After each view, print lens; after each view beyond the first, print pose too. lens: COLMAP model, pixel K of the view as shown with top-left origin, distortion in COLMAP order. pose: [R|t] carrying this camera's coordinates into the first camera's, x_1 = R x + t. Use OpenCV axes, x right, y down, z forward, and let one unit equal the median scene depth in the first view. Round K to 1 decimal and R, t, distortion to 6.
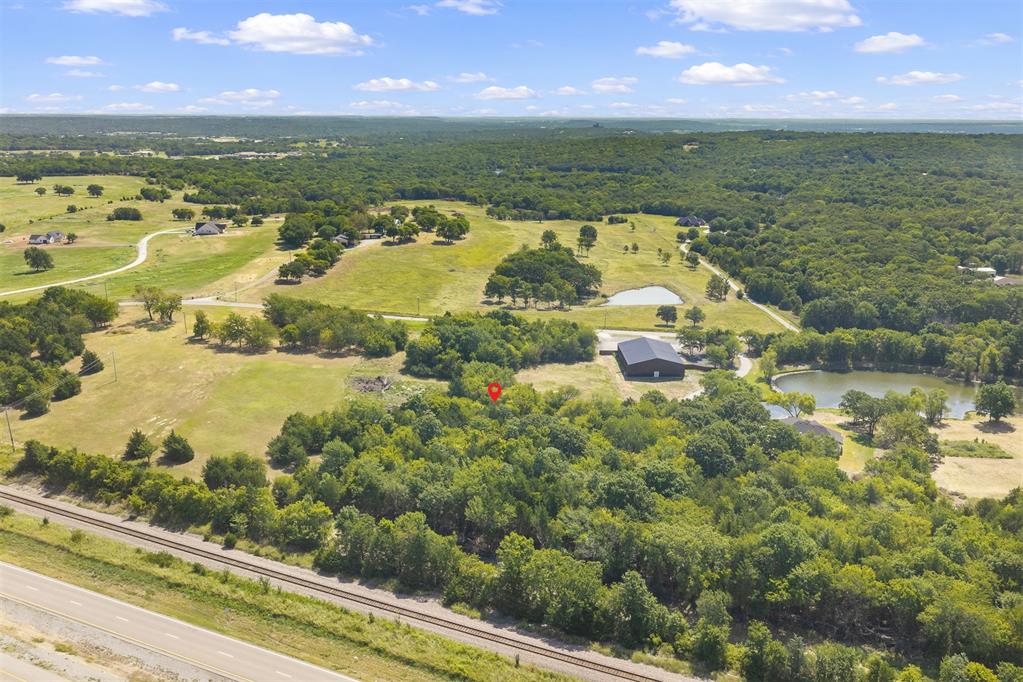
lens RADIAL K [[810.2, 0, 511.5], [0, 810.2, 341.0], [0, 0, 1]] dist [-0.009488, -0.010044]
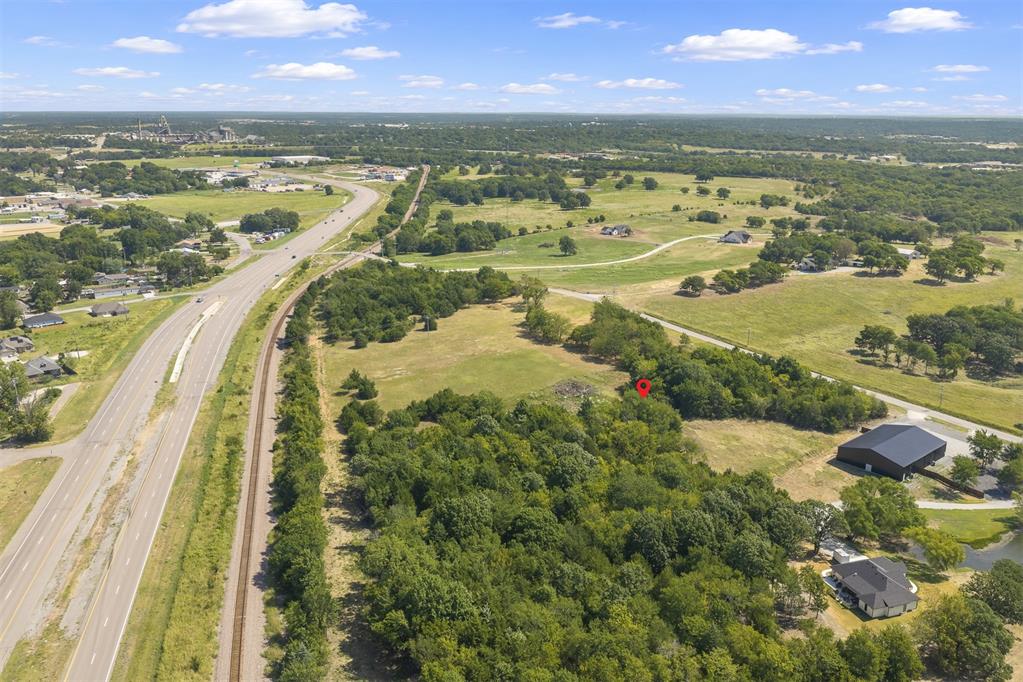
lens RADIAL K [[861.4, 0, 511.5], [0, 861.4, 341.0], [0, 0, 1]] dist [0.008418, -0.008725]
pose [[0.636085, 0.194196, -0.746782, 0.983639], [-0.207324, 0.975236, 0.077012, -0.128482], [0.743244, 0.105840, 0.660595, 0.306417]]
